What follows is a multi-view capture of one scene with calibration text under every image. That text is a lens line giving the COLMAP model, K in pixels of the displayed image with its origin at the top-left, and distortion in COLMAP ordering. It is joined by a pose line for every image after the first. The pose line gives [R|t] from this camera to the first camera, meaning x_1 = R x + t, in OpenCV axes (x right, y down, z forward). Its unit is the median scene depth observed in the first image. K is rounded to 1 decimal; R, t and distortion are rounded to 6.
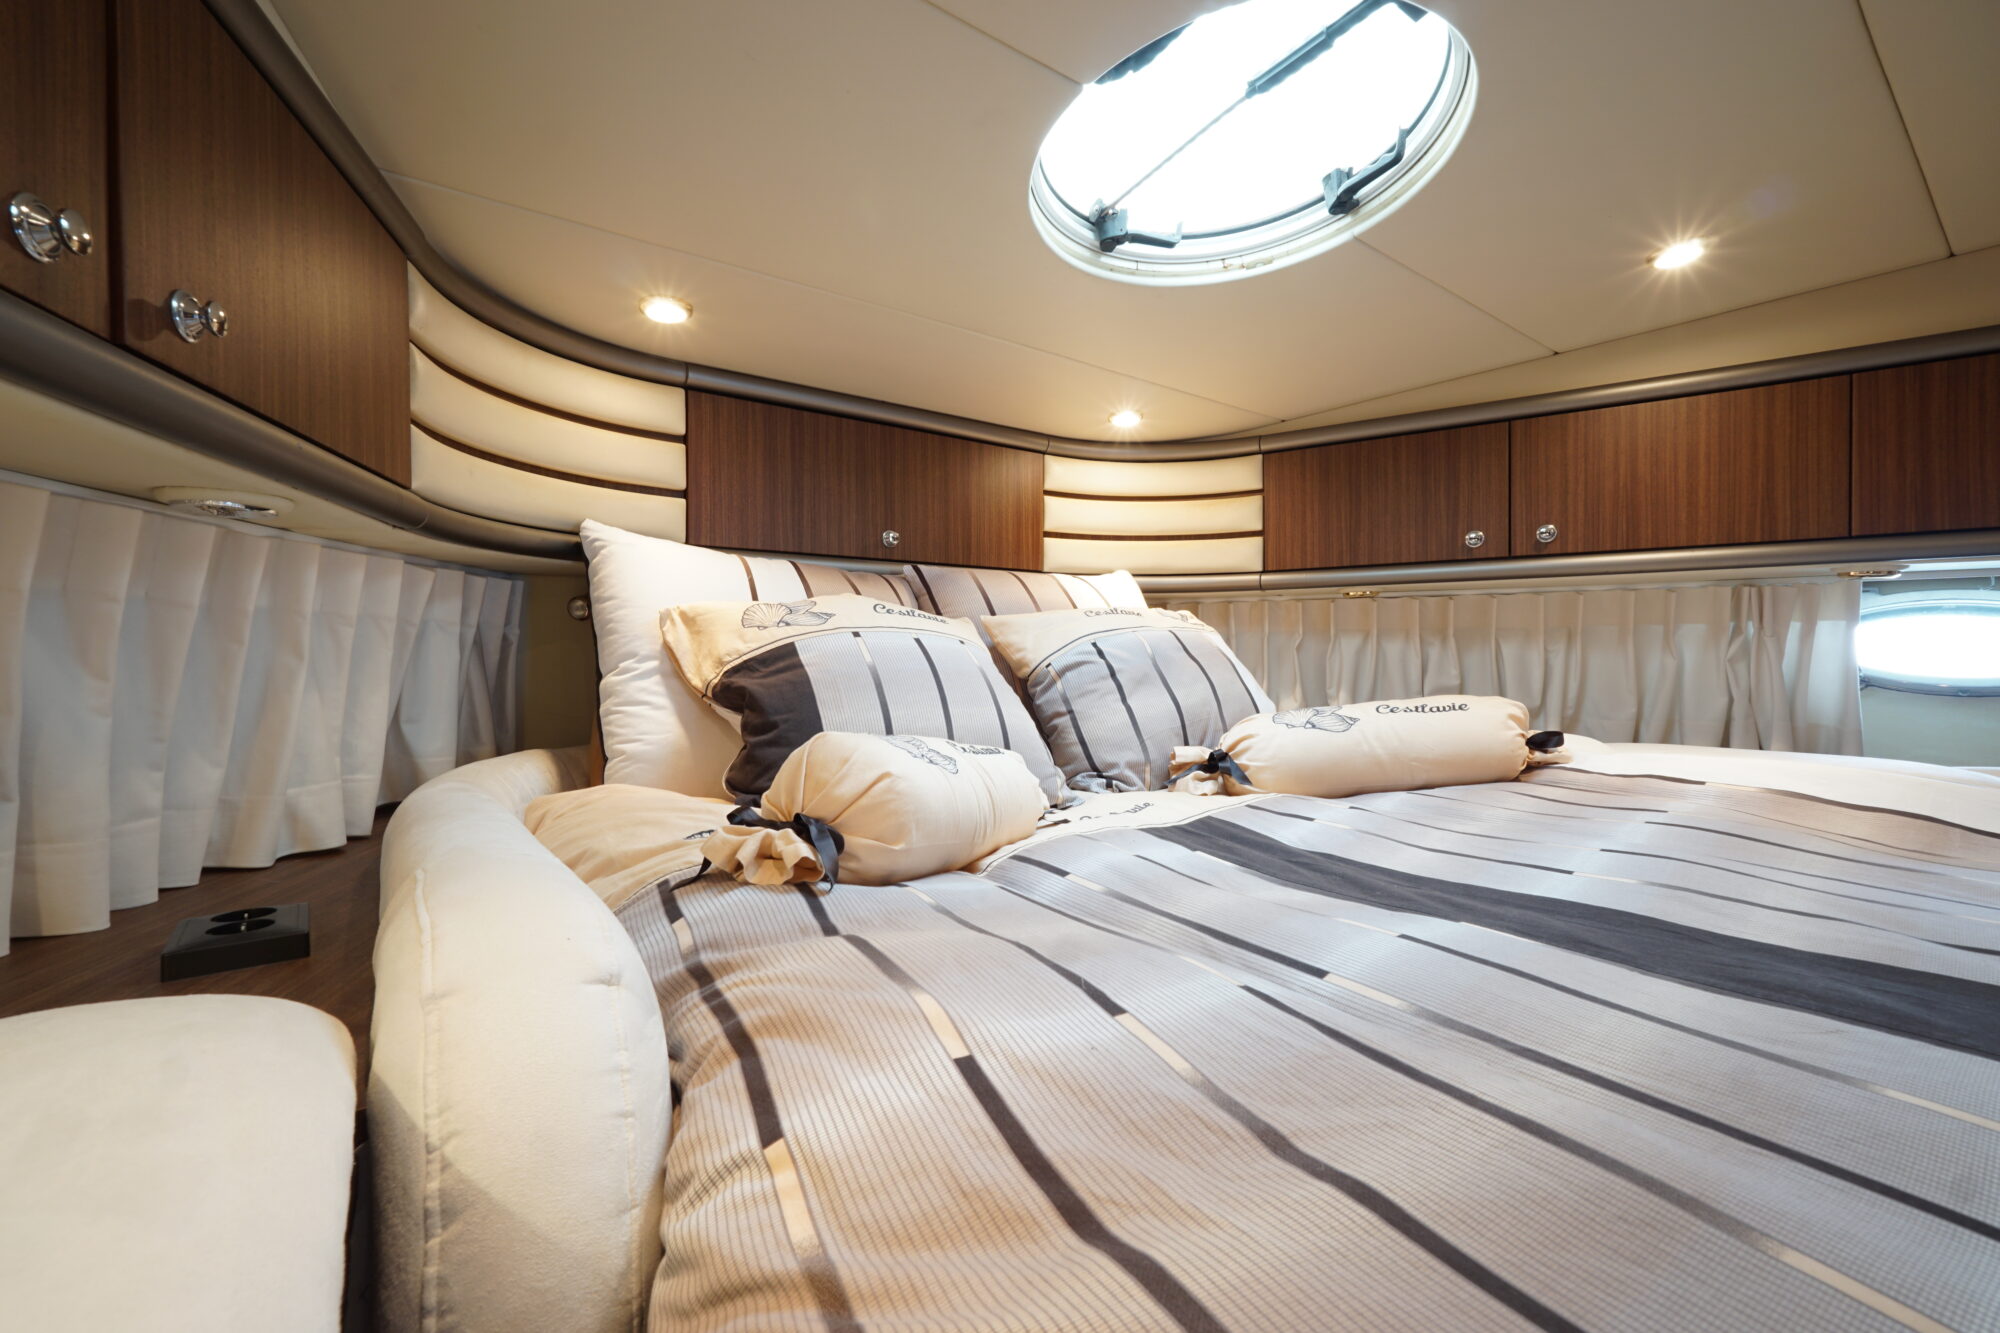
lens RADIAL K [[838.1, 0, 995.4], [0, 838.1, 664.6], [0, 0, 1]] dist [-0.012557, 0.005102]
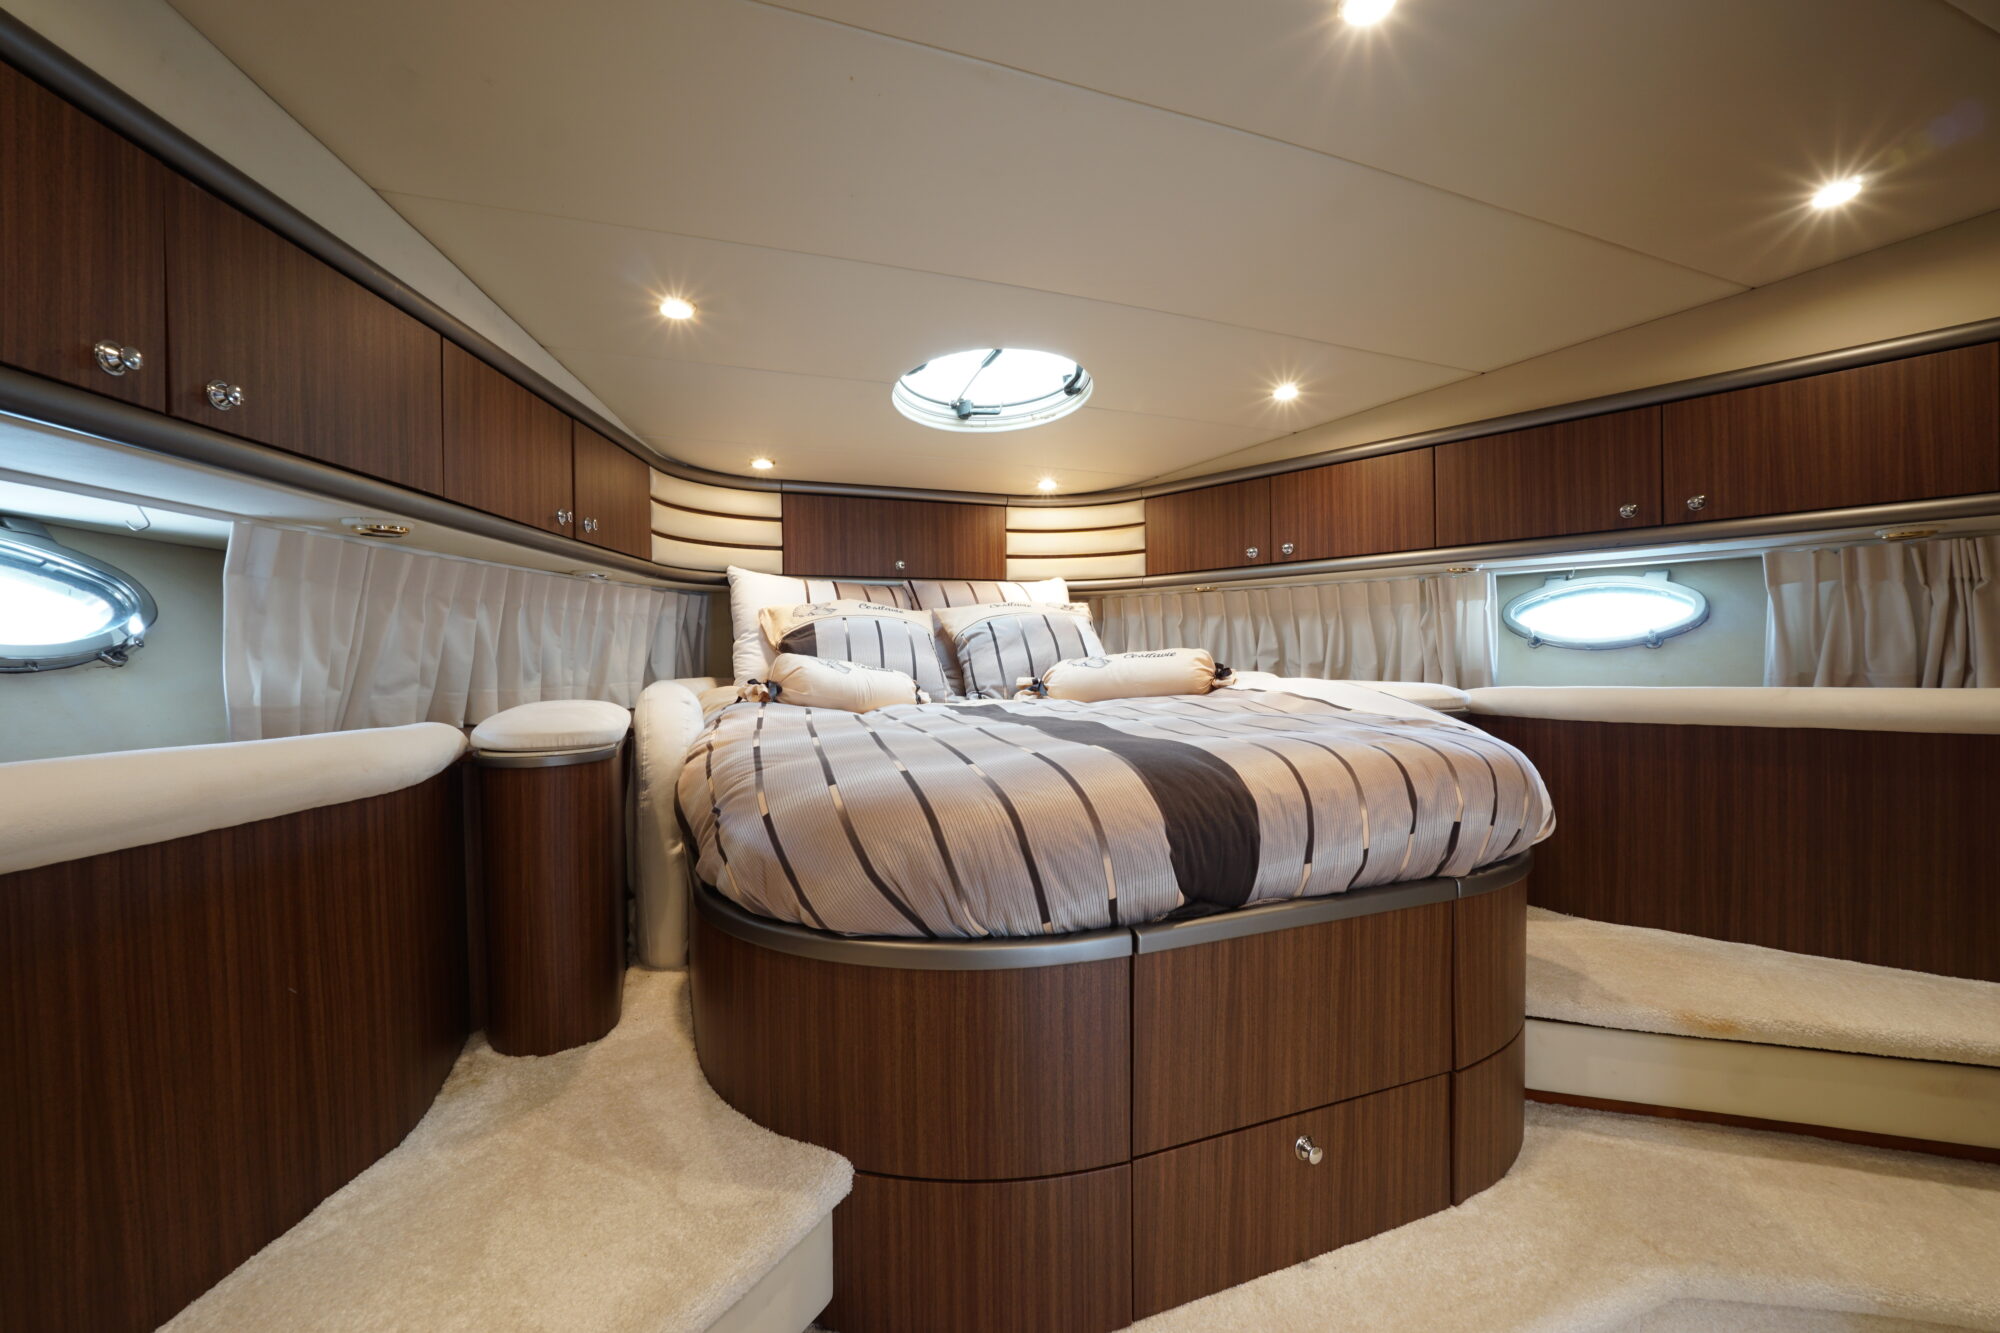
lens RADIAL K [[839.1, 0, 995.6], [0, 839.1, 667.2], [0, 0, 1]] dist [-0.015998, 0.006553]
pose [[0.969008, -0.004462, -0.246987, 0.585964], [0.006527, 0.999950, 0.007540, 0.057875], [0.246941, -0.008919, 0.968989, -0.752510]]
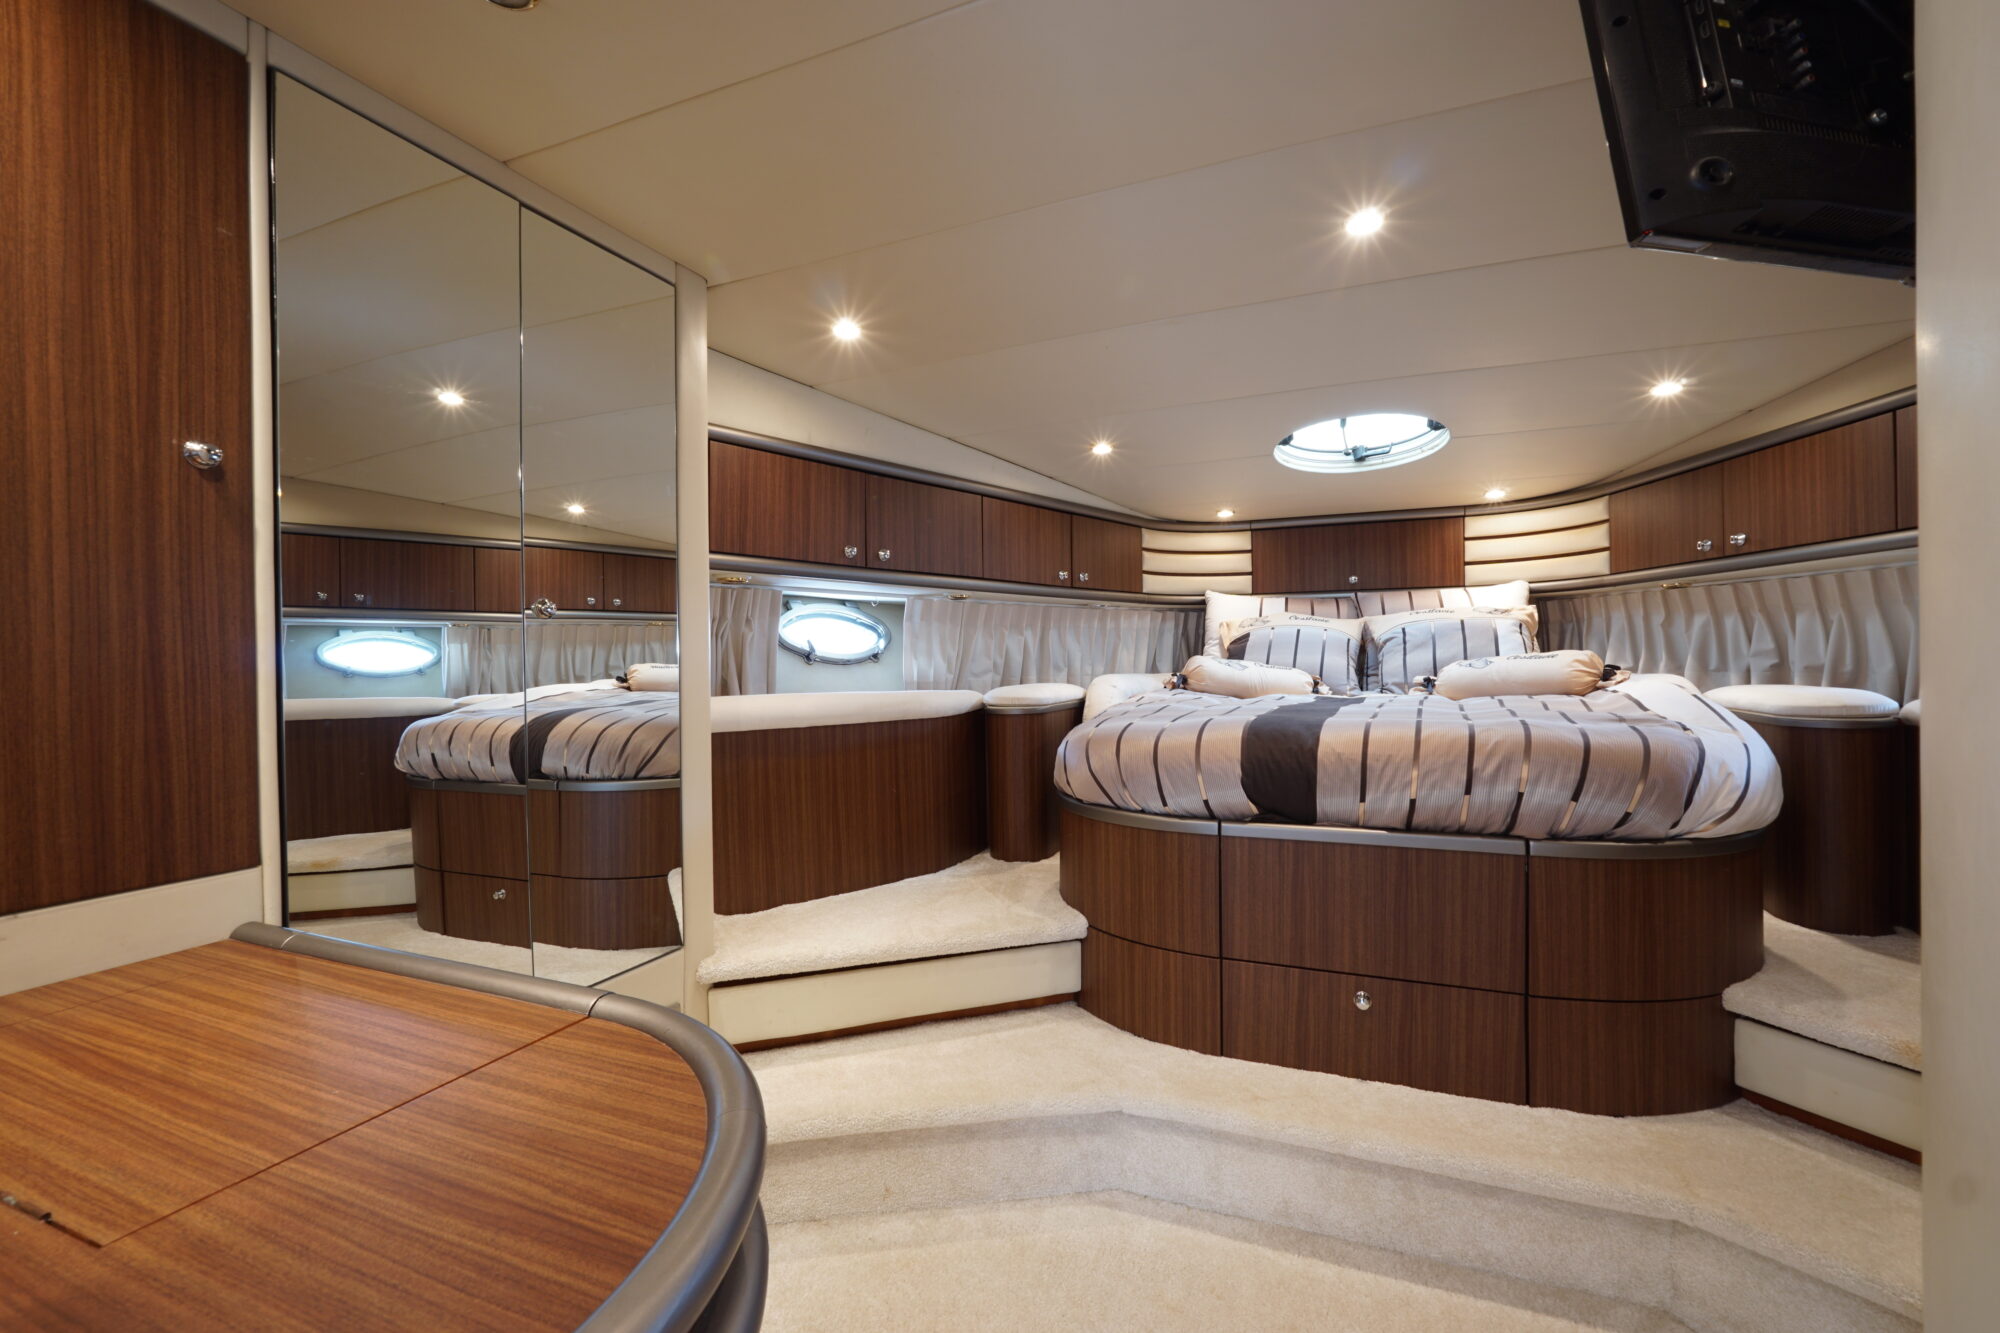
lens RADIAL K [[839.1, 0, 995.6], [0, 839.1, 667.2], [0, 0, 1]] dist [-0.015998, 0.006553]
pose [[0.510502, 0.004423, -0.859865, 1.400148], [0.001784, 0.999979, 0.006204, 0.057621], [0.859875, -0.004701, 0.510483, -0.931702]]
